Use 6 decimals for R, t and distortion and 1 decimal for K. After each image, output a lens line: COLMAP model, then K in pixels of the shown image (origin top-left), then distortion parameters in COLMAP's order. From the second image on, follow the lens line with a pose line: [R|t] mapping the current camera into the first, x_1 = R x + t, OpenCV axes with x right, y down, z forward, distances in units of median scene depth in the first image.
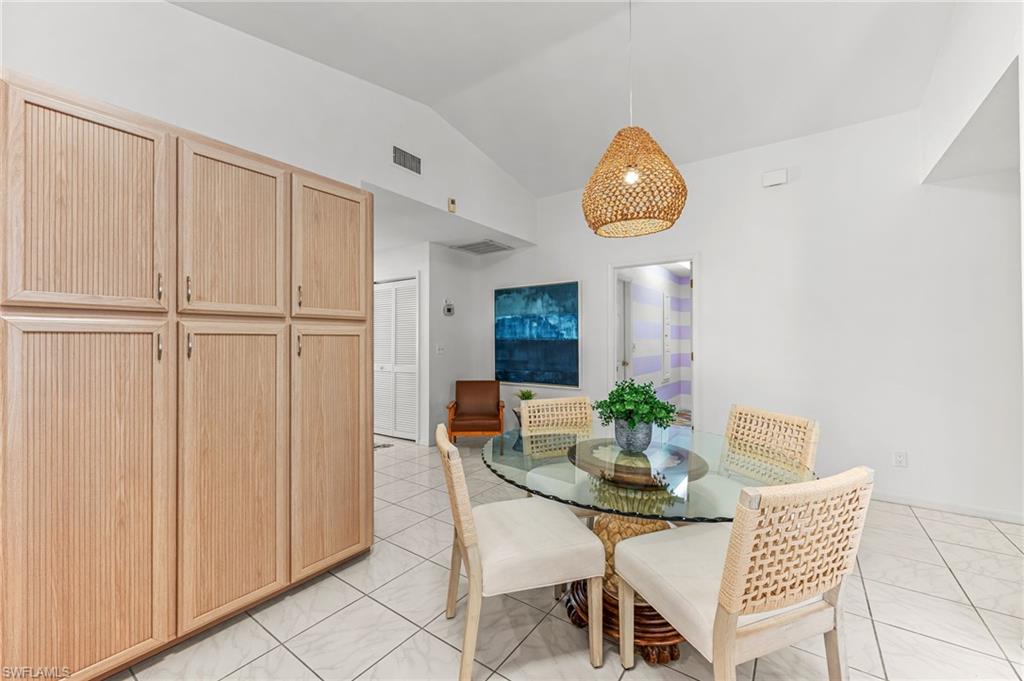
lens RADIAL K [[411.7, 0, 513.6], [0, 411.7, 338.0], [0, 0, 1]] dist [-0.001509, 0.000105]
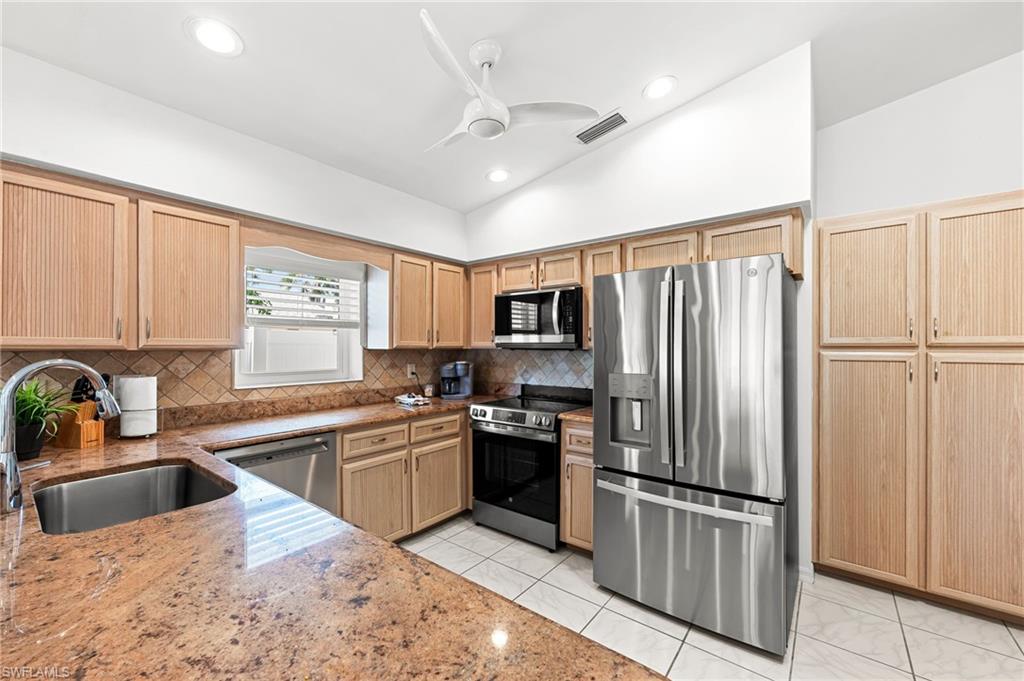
lens RADIAL K [[411.7, 0, 506.8], [0, 411.7, 345.3], [0, 0, 1]] dist [-0.001509, 0.000105]
pose [[-0.047805, -0.000548, -0.998857, 0.554709], [0.003118, 0.999995, -0.000698, -0.065753], [0.998852, -0.003148, -0.047803, -0.277592]]
